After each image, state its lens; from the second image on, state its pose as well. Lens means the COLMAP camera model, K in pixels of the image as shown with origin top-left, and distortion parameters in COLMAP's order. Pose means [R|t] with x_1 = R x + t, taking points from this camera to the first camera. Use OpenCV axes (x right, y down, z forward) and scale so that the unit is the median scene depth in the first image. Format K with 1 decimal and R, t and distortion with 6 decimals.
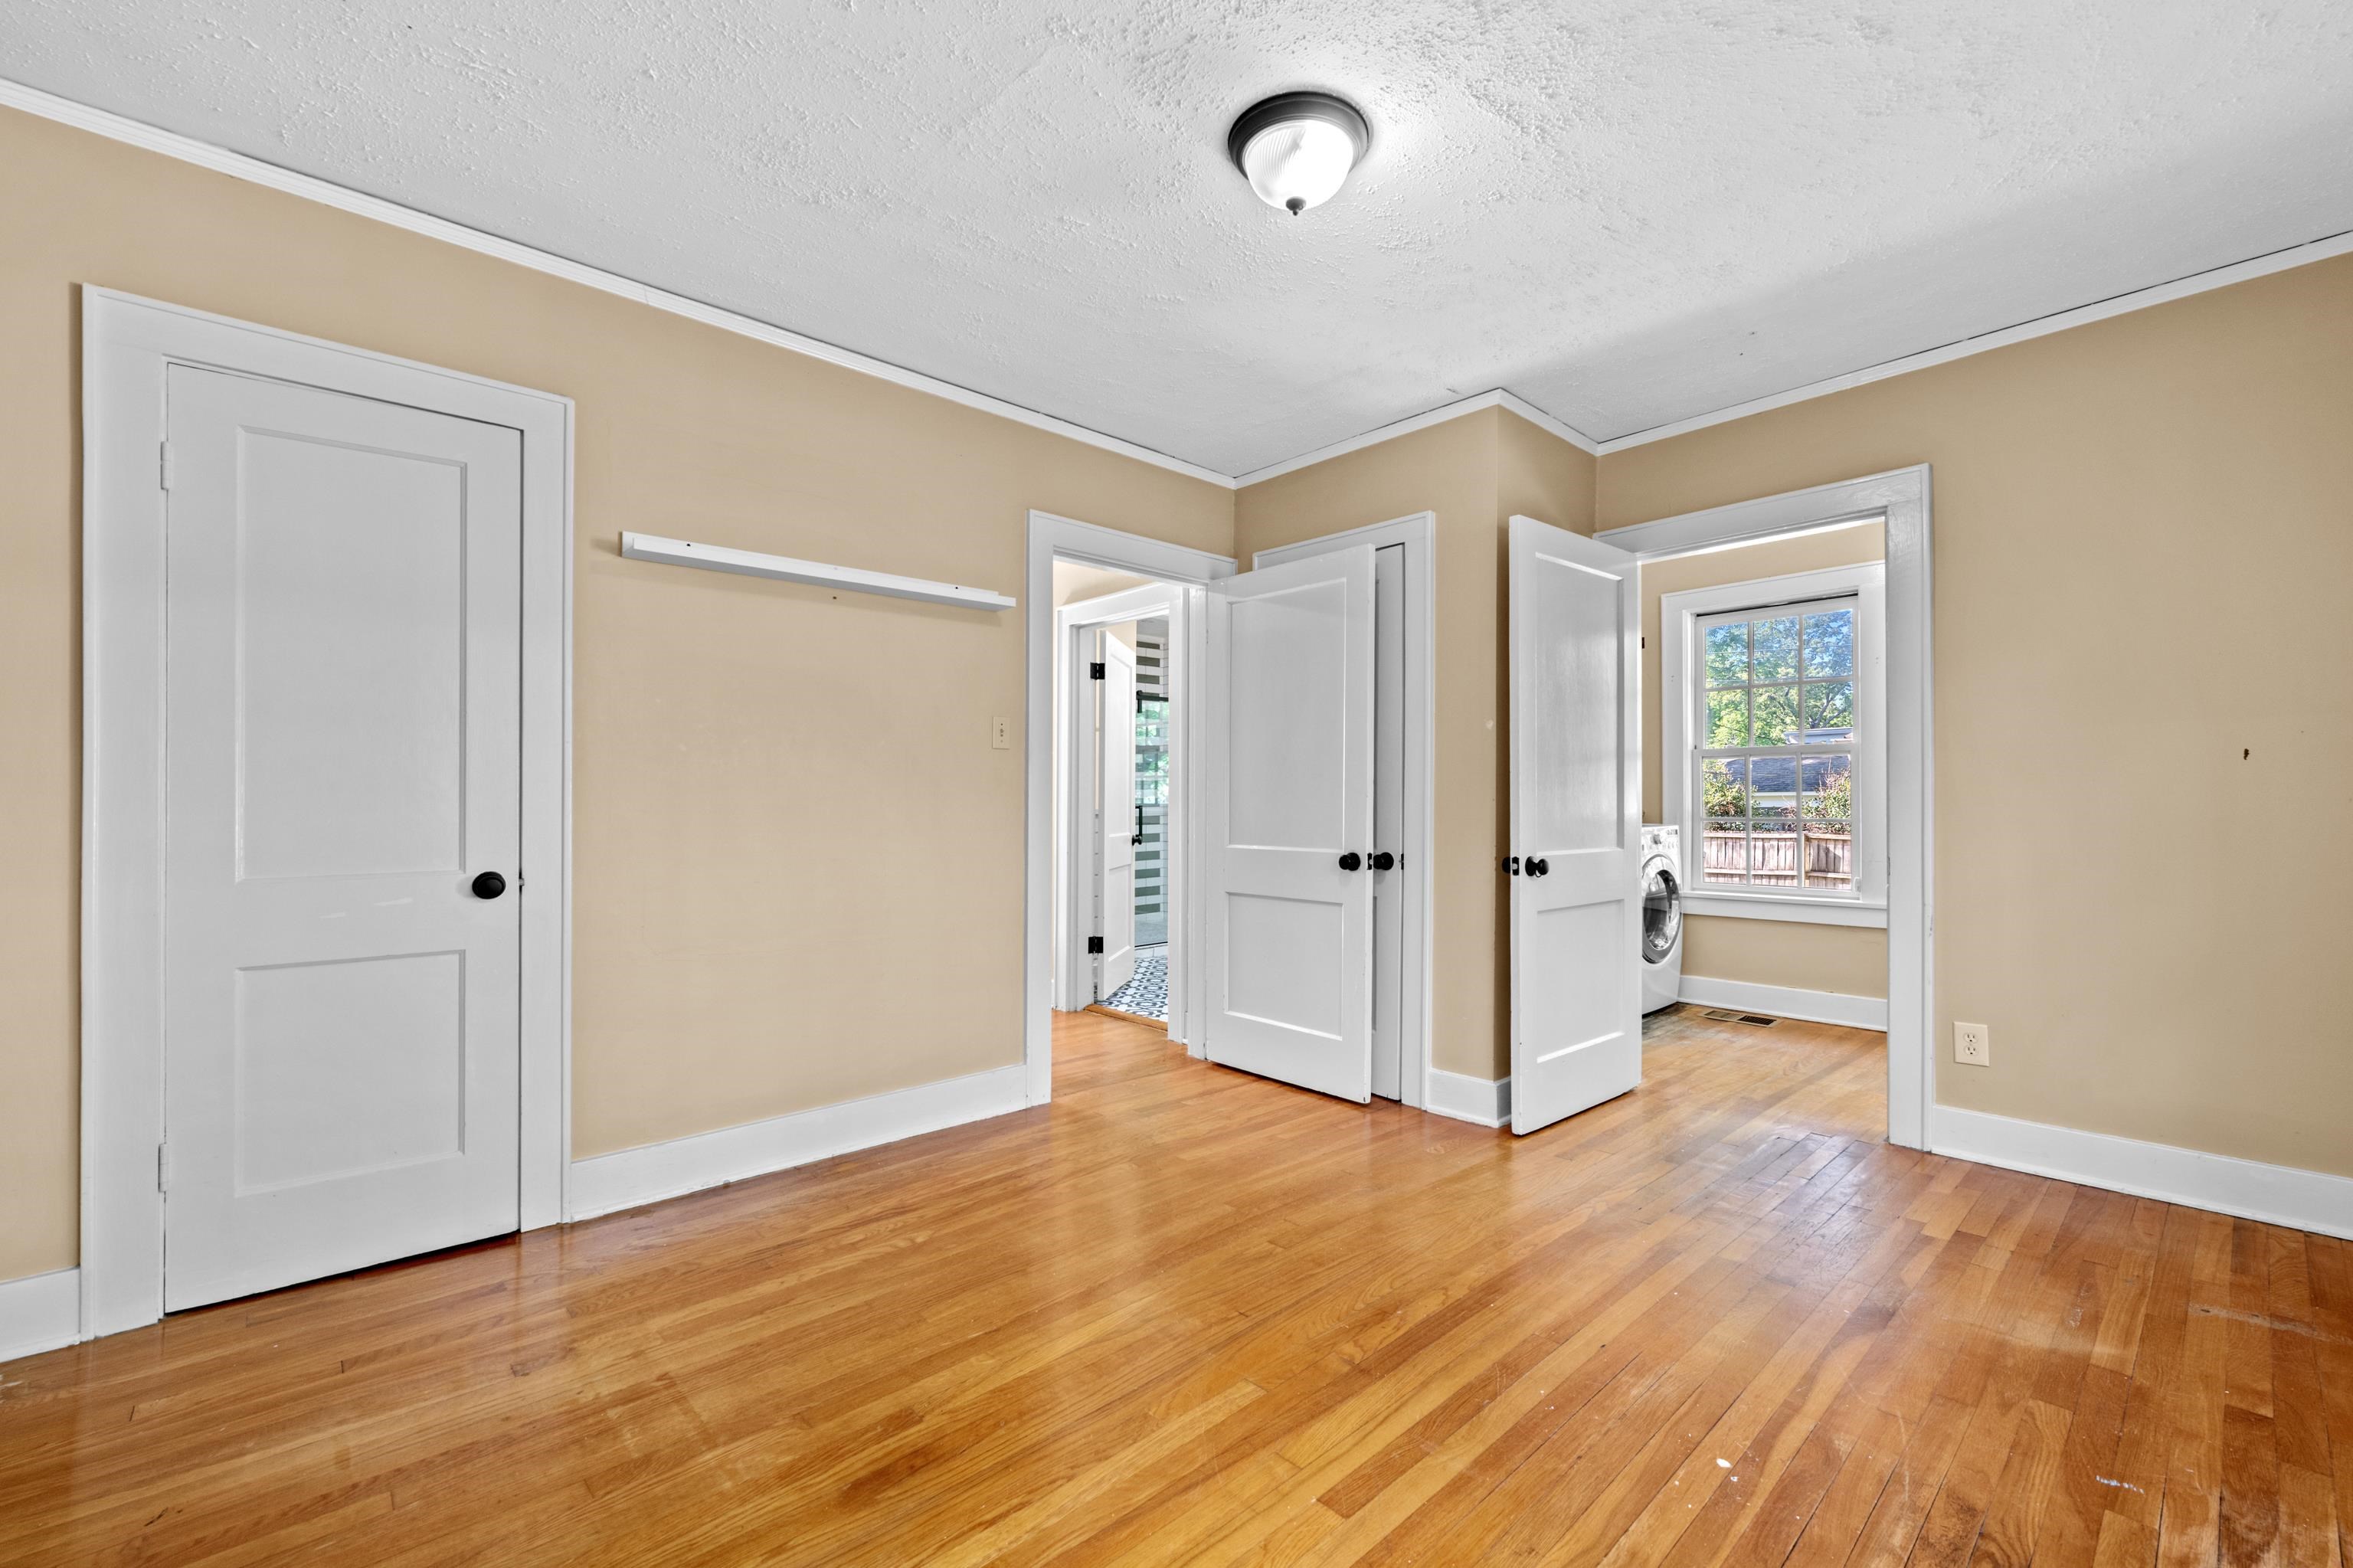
lens RADIAL K [[960.3, 0, 1173.9], [0, 960.3, 796.5], [0, 0, 1]] dist [-0.002966, -0.000257]
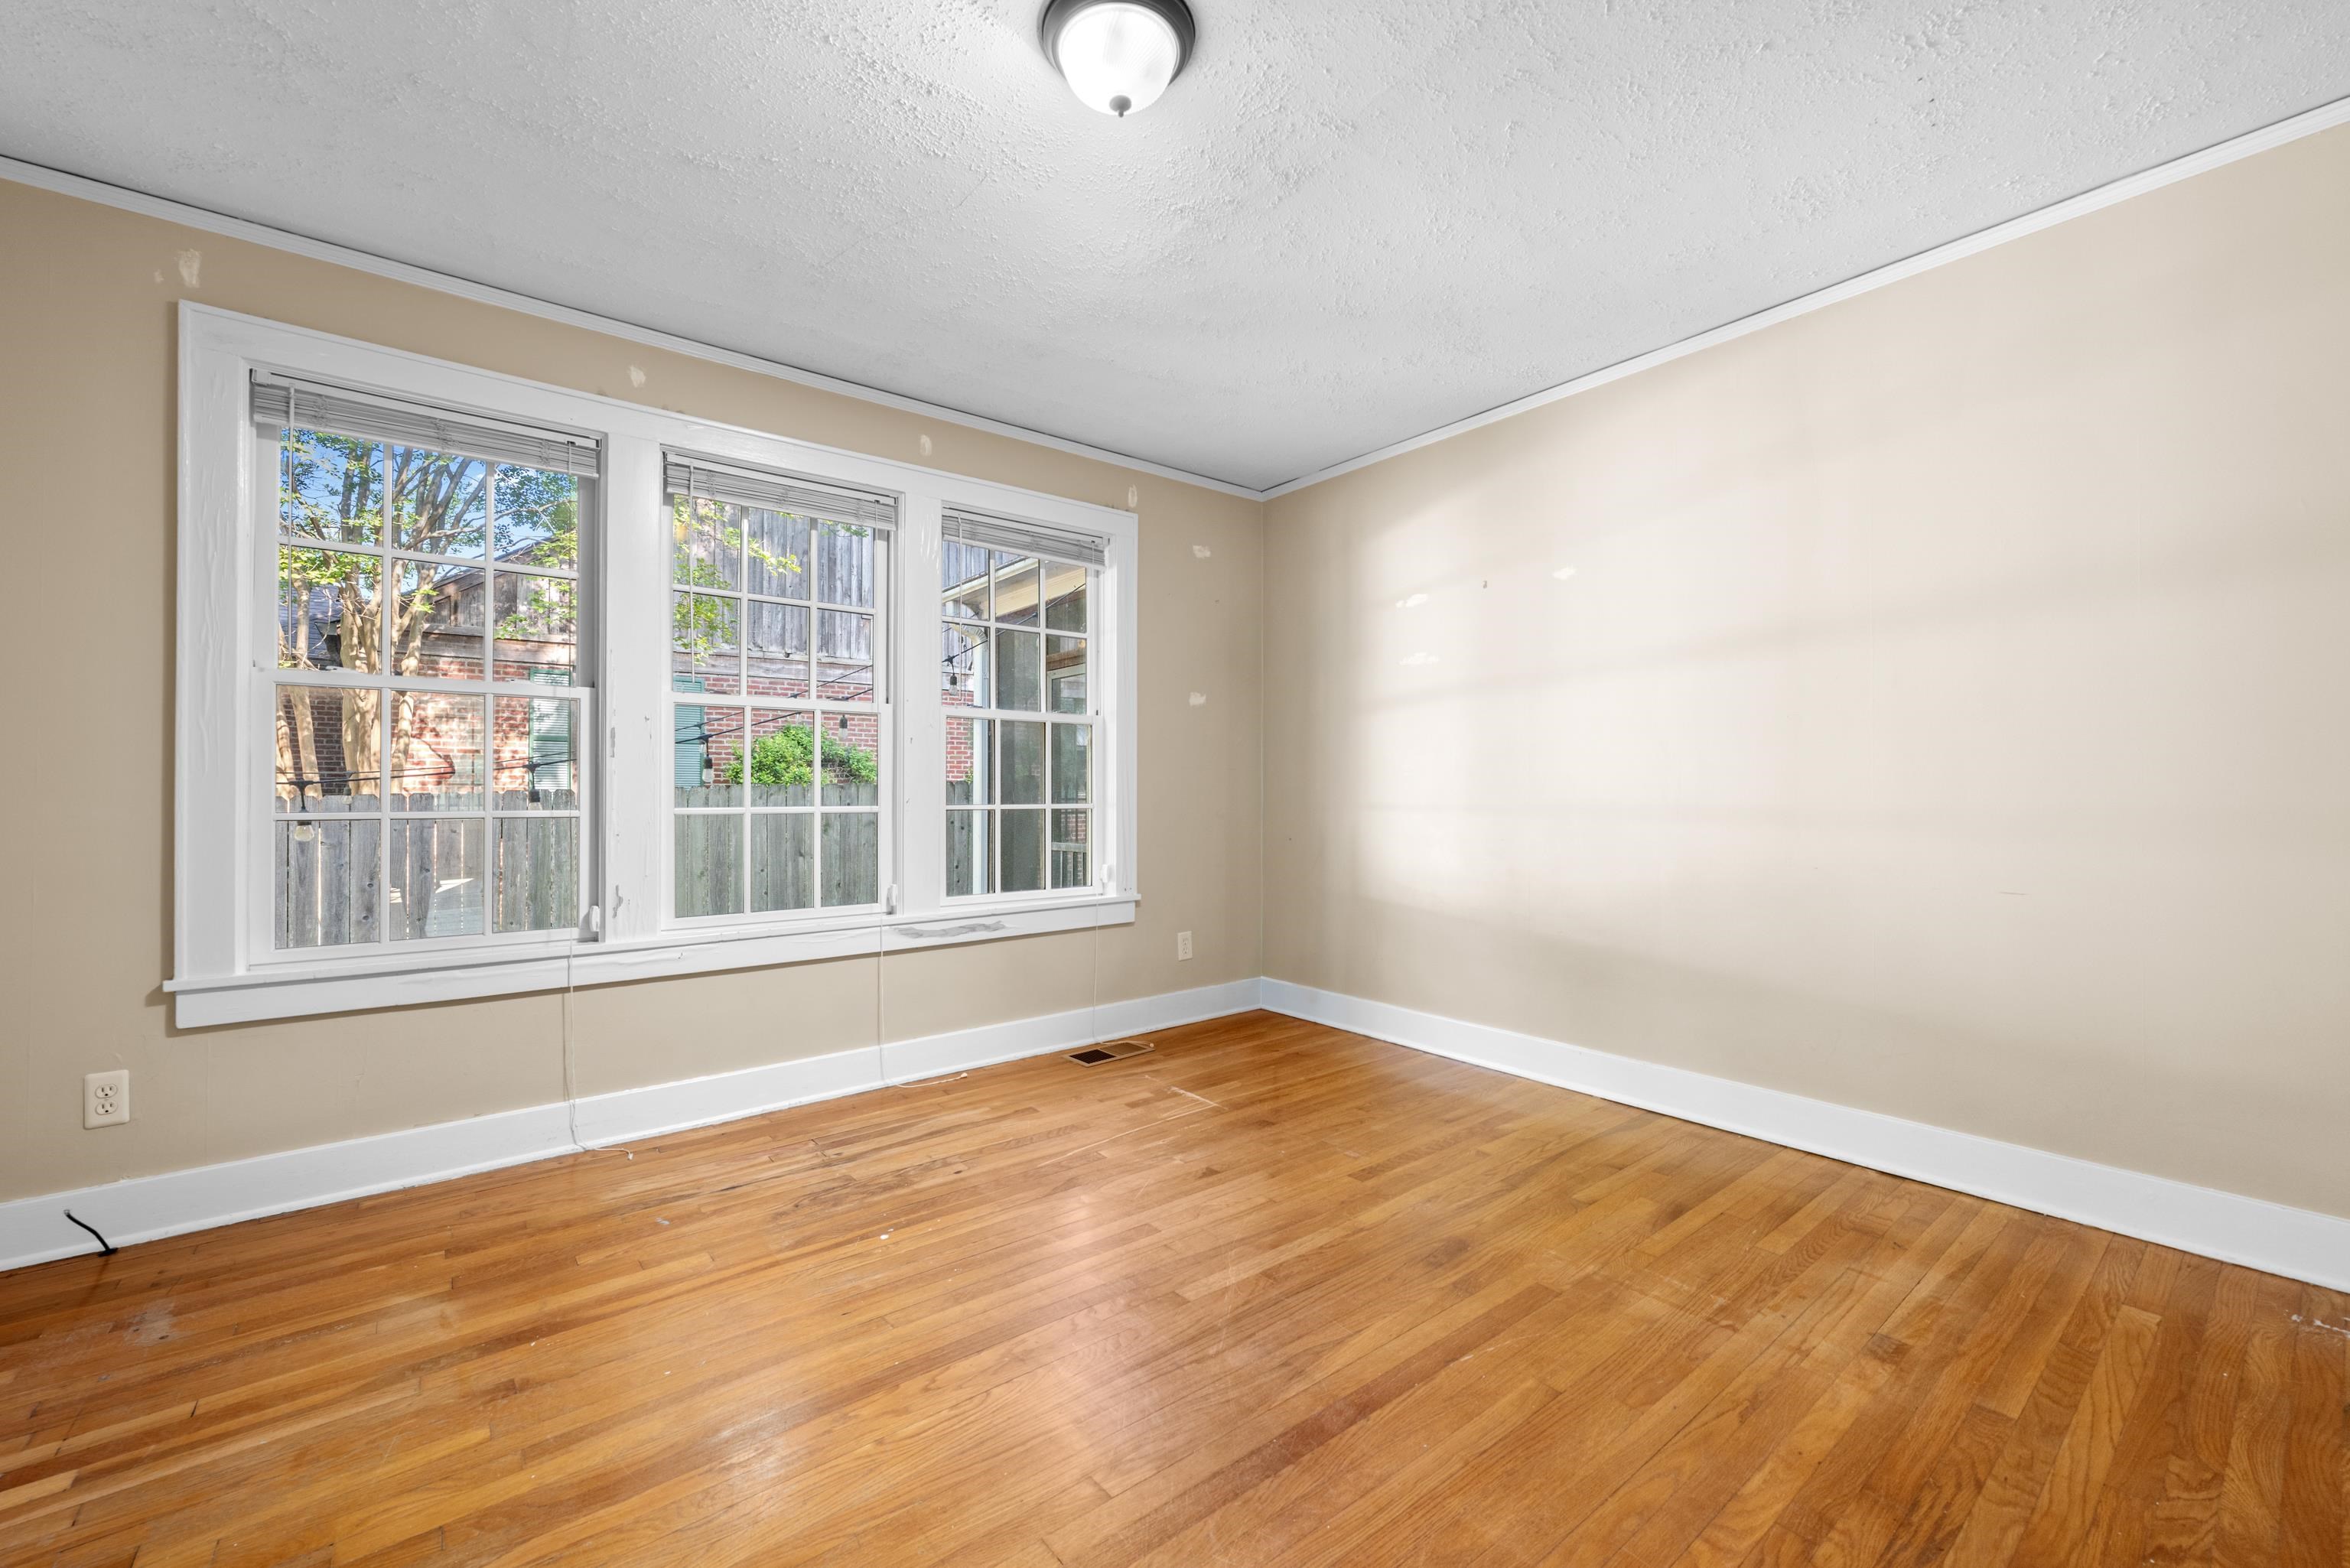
lens RADIAL K [[959.0, 0, 1172.4], [0, 959.0, 796.4], [0, 0, 1]] dist [-0.002966, -0.000257]
pose [[-0.998175, 0.005633, 0.060130, 0.022933], [0.005381, 0.999976, -0.004358, 0.012394], [-0.060153, -0.004027, -0.998181, 2.106010]]
